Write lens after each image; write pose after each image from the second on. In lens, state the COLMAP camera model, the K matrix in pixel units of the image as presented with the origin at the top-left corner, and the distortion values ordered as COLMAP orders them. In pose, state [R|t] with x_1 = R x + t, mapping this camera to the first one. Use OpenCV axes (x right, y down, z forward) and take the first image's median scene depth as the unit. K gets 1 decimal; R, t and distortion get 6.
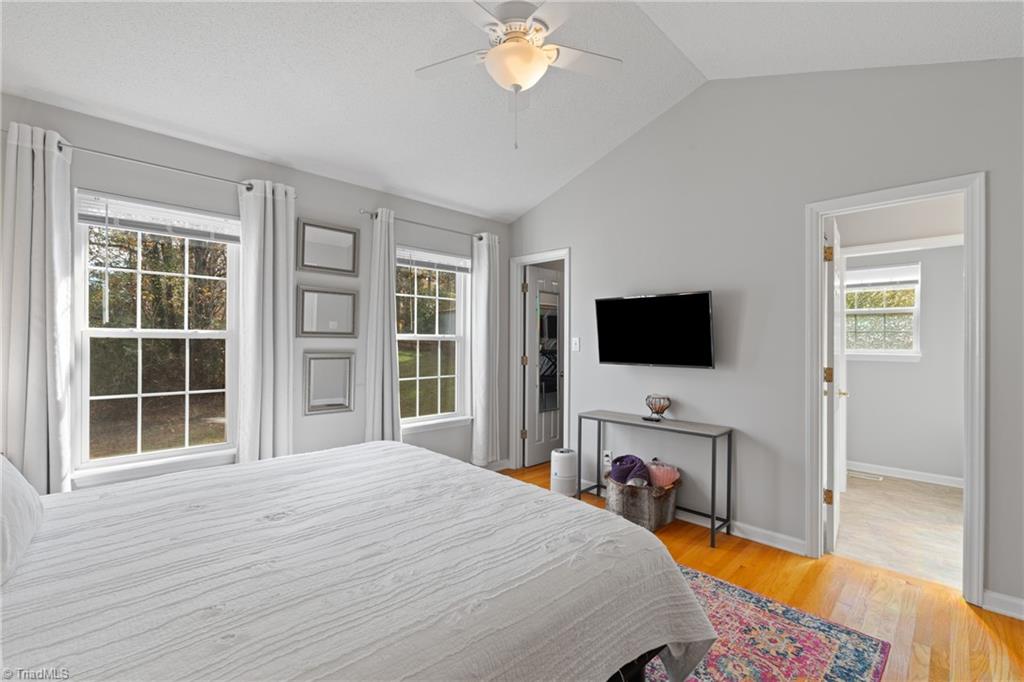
lens RADIAL K [[450.7, 0, 511.3], [0, 450.7, 322.3], [0, 0, 1]] dist [0.090998, 0.000044]
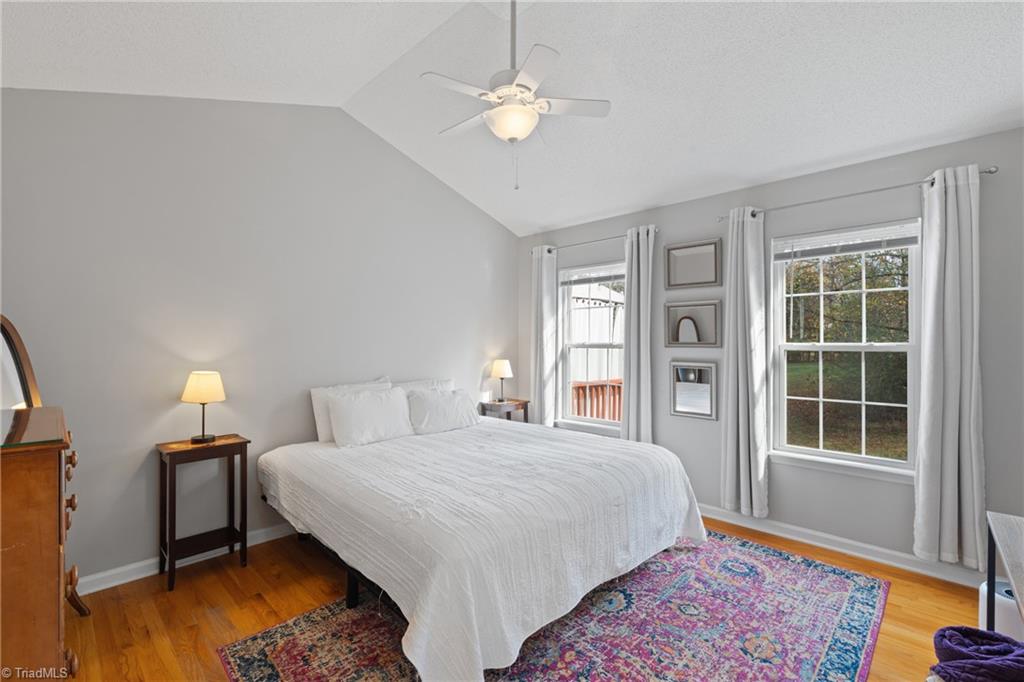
lens RADIAL K [[441.0, 0, 512.0], [0, 441.0, 341.0], [0, 0, 1]] dist [-0.051886, 0.000292]
pose [[0.028440, -0.030138, -0.999141, 0.315977], [0.037062, 0.998890, -0.029076, 0.015405], [0.998908, -0.036203, 0.029525, 0.282553]]
